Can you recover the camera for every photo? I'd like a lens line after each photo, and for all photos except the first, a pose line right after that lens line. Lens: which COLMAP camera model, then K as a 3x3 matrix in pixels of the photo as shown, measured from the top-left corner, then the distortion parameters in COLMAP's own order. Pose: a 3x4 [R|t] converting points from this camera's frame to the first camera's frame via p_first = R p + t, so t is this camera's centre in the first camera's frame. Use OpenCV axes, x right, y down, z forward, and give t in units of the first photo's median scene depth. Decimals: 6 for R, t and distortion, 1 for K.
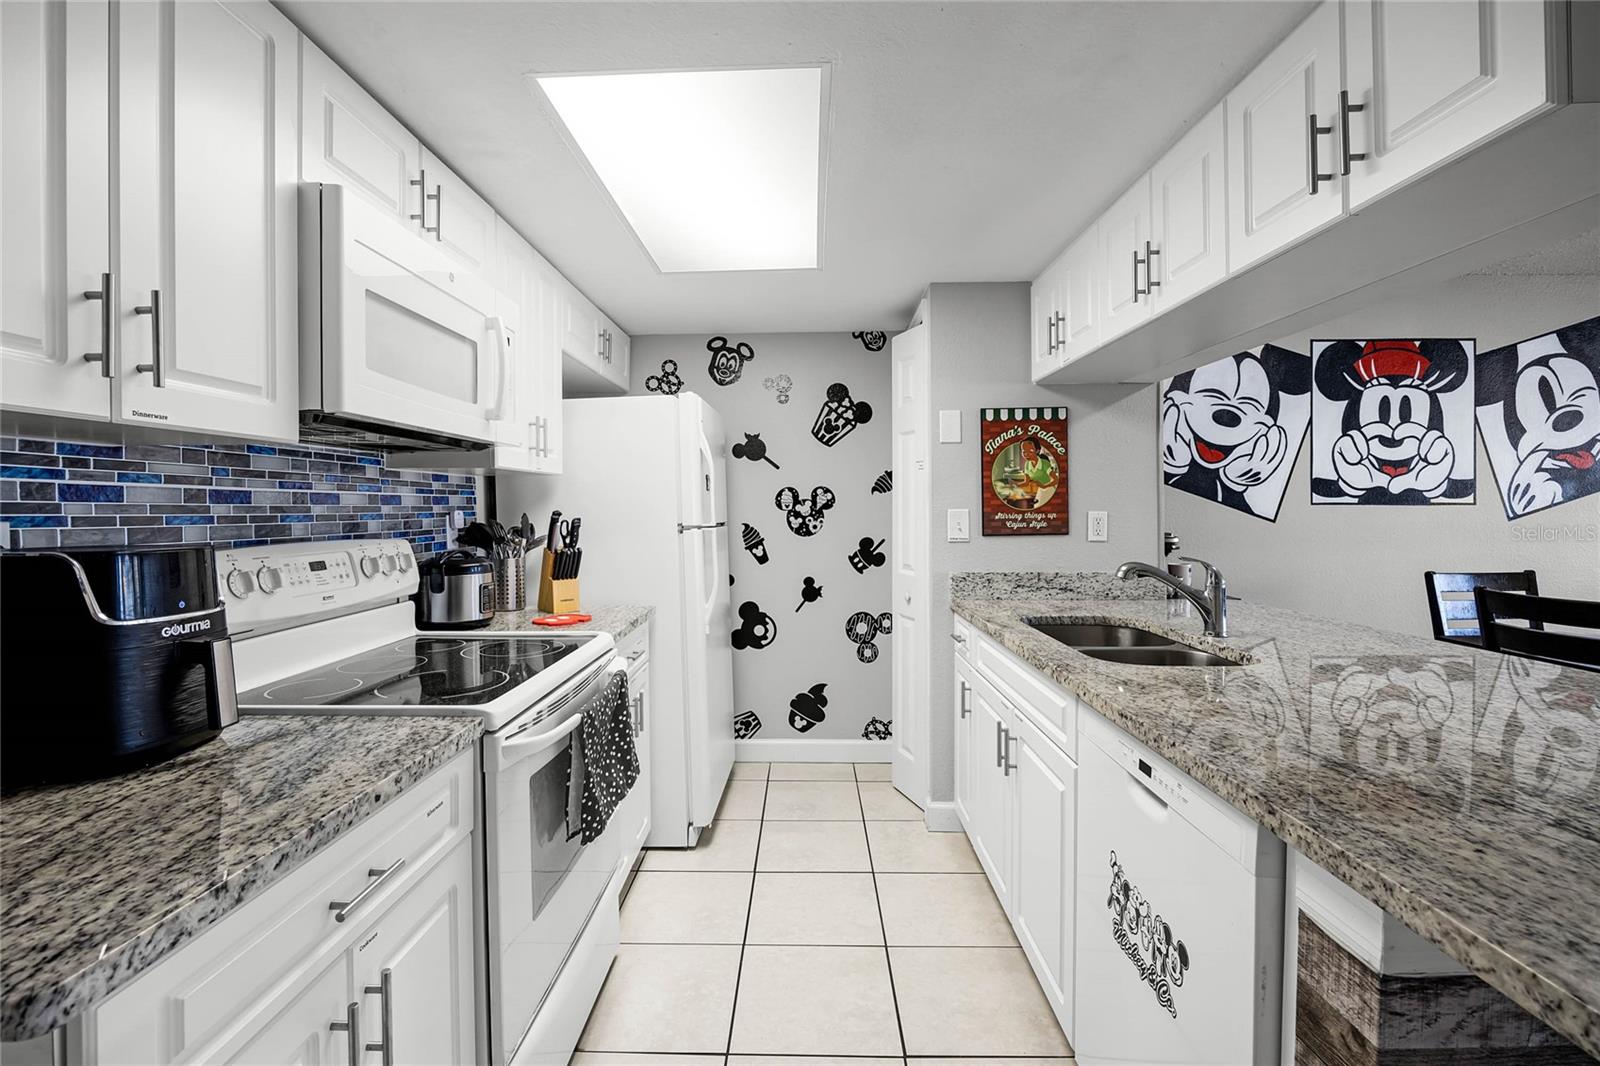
lens RADIAL K [[706.8, 0, 793.2], [0, 706.8, 516.2], [0, 0, 1]] dist [-0.016466, 0.001307]
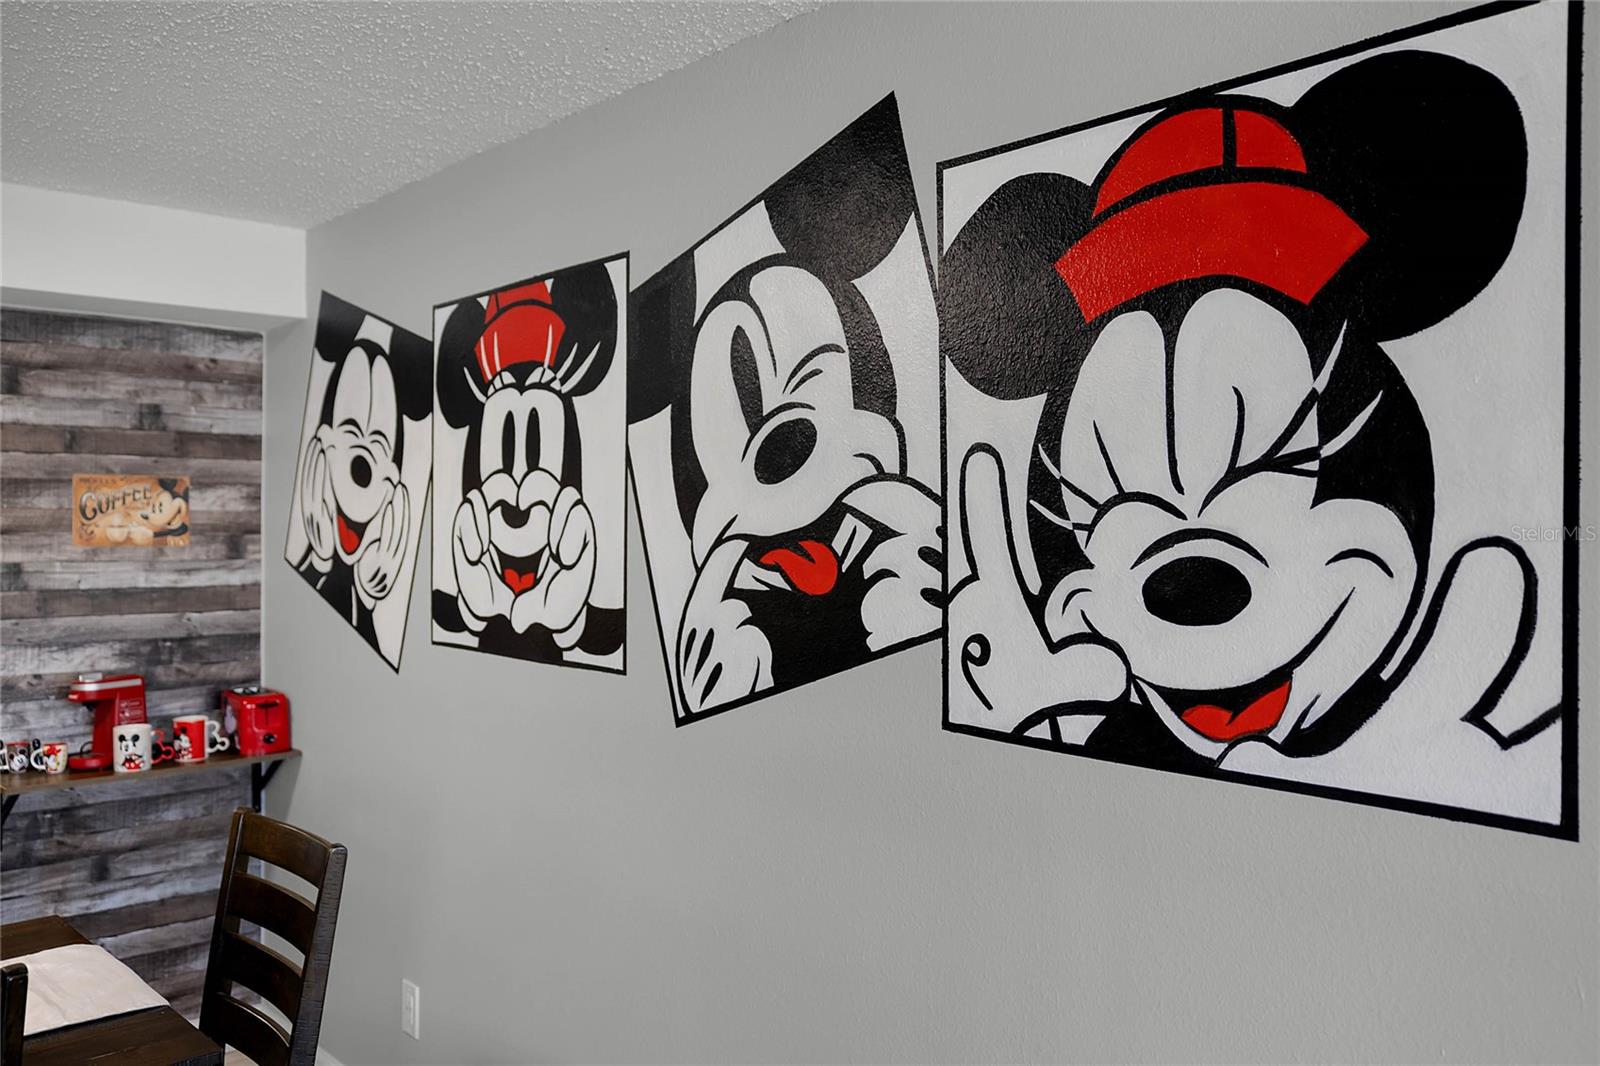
lens RADIAL K [[1256.9, 0, 807.1], [0, 1256.9, 517.4], [0, 0, 1]] dist [-0.020116, 0.001940]
pose [[0.701798, -0.000778, -0.712376, 1.759248], [-0.012520, 0.999831, -0.013427, -0.109512], [0.712266, 0.018342, 0.701670, 0.652102]]
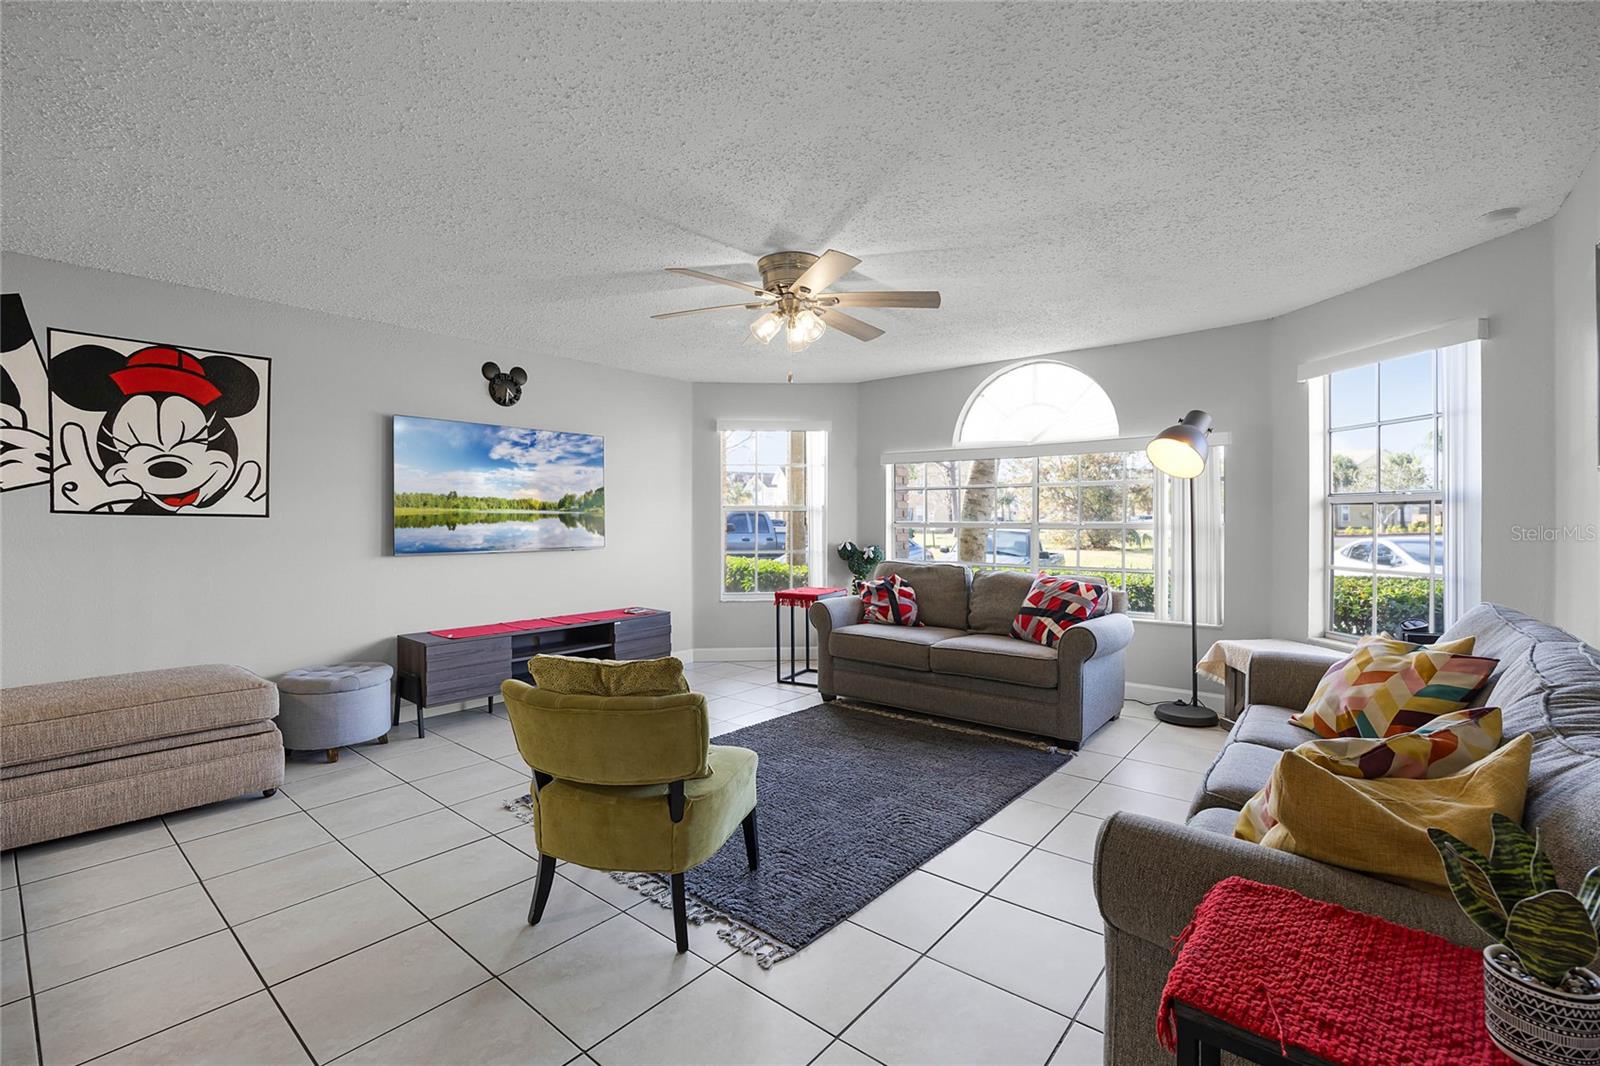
lens RADIAL K [[706.8, 0, 793.6], [0, 706.8, 519.1], [0, 0, 1]] dist [-0.016466, 0.001307]
pose [[0.621298, 0.010187, 0.783508, 1.252513], [0.002232, 0.999888, -0.014770, 0.010222], [-0.783571, 0.010926, 0.621206, -0.378351]]
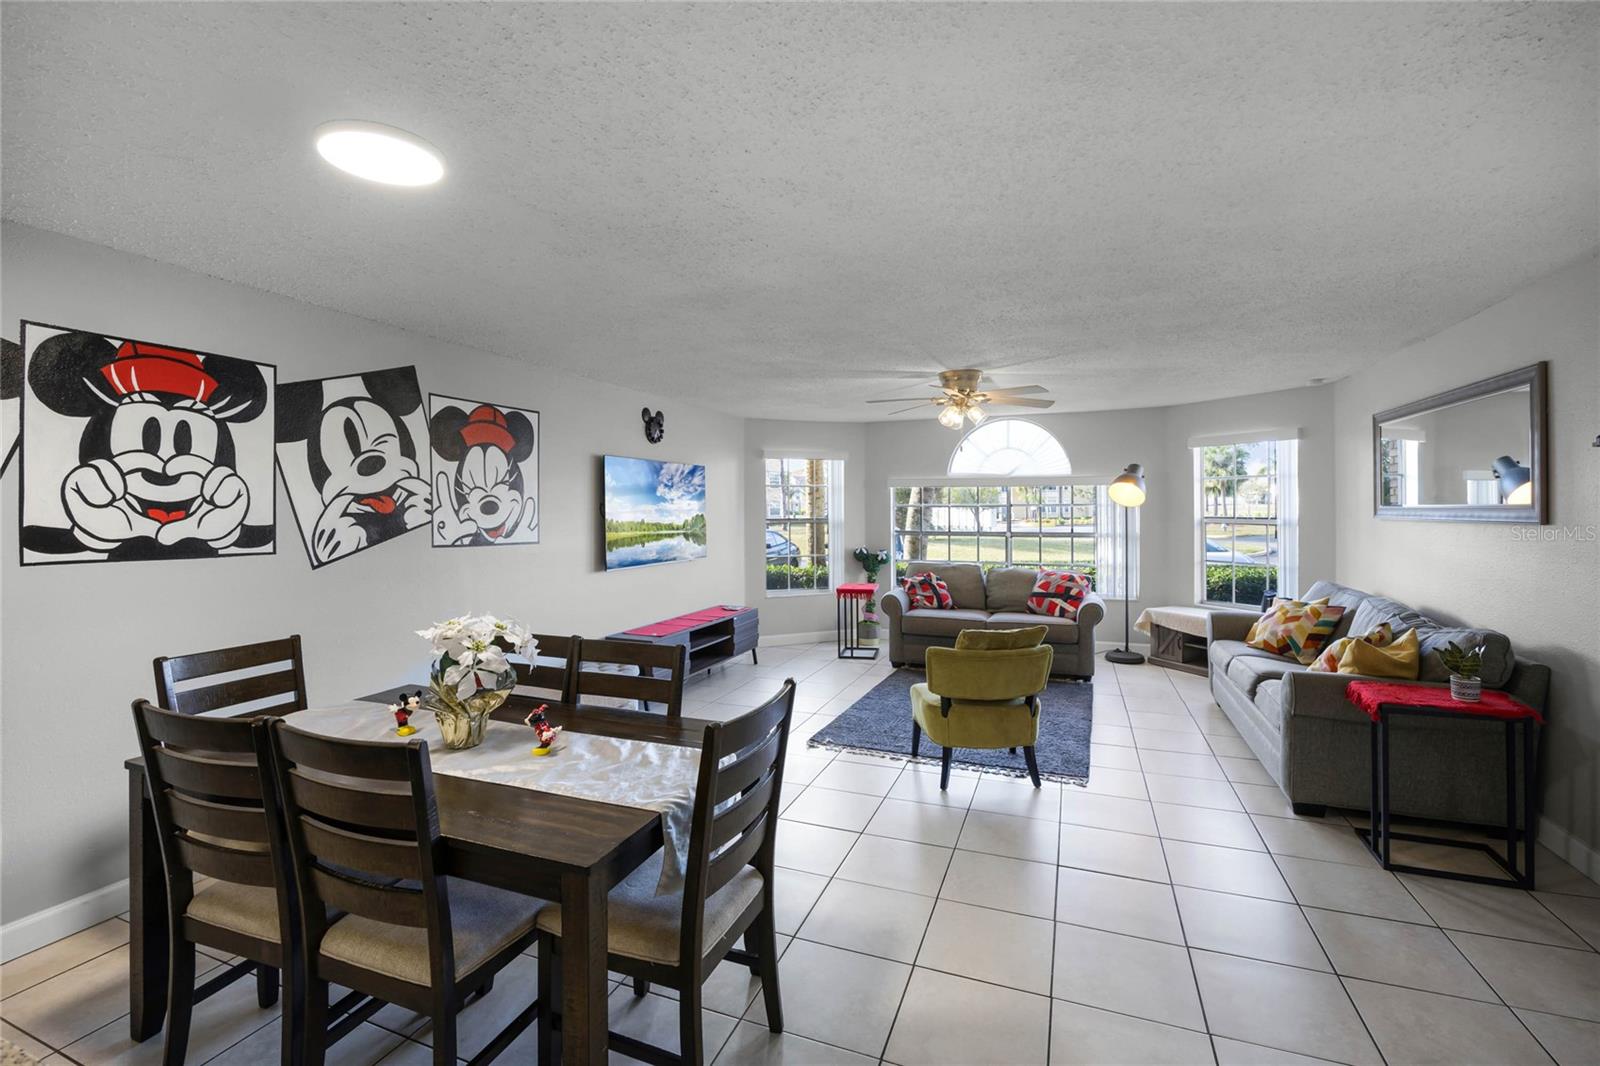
lens RADIAL K [[706.8, 0, 797.0], [0, 706.8, 507.1], [0, 0, 1]] dist [-0.016466, 0.001307]
pose [[0.342955, 0.011179, 0.939285, 0.422552], [0.010734, 0.999817, -0.015819, -0.061775], [-0.939290, 0.015507, 0.342773, 0.085762]]
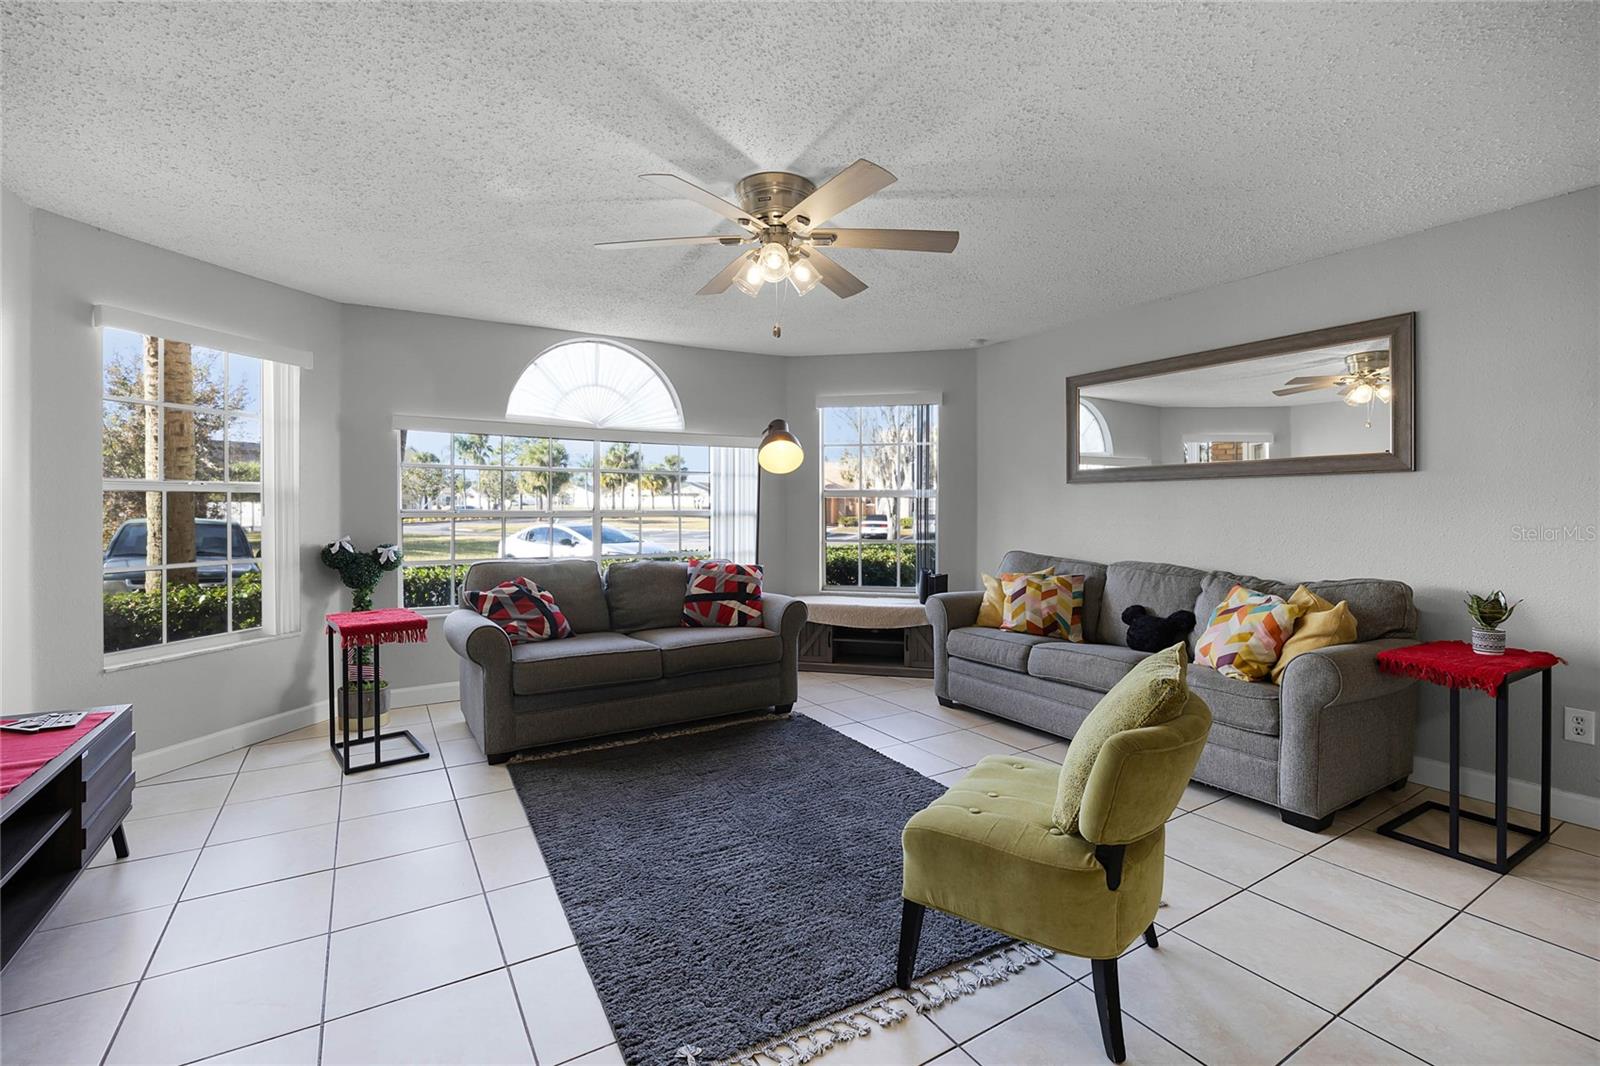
lens RADIAL K [[706.8, 0, 797.5], [0, 706.8, 511.1], [0, 0, 1]] dist [-0.016466, 0.001307]
pose [[-0.541612, 0.006627, 0.840602, 1.343856], [0.015869, 0.999871, 0.002342, -0.000460], [-0.840479, 0.014607, -0.541648, 0.737519]]
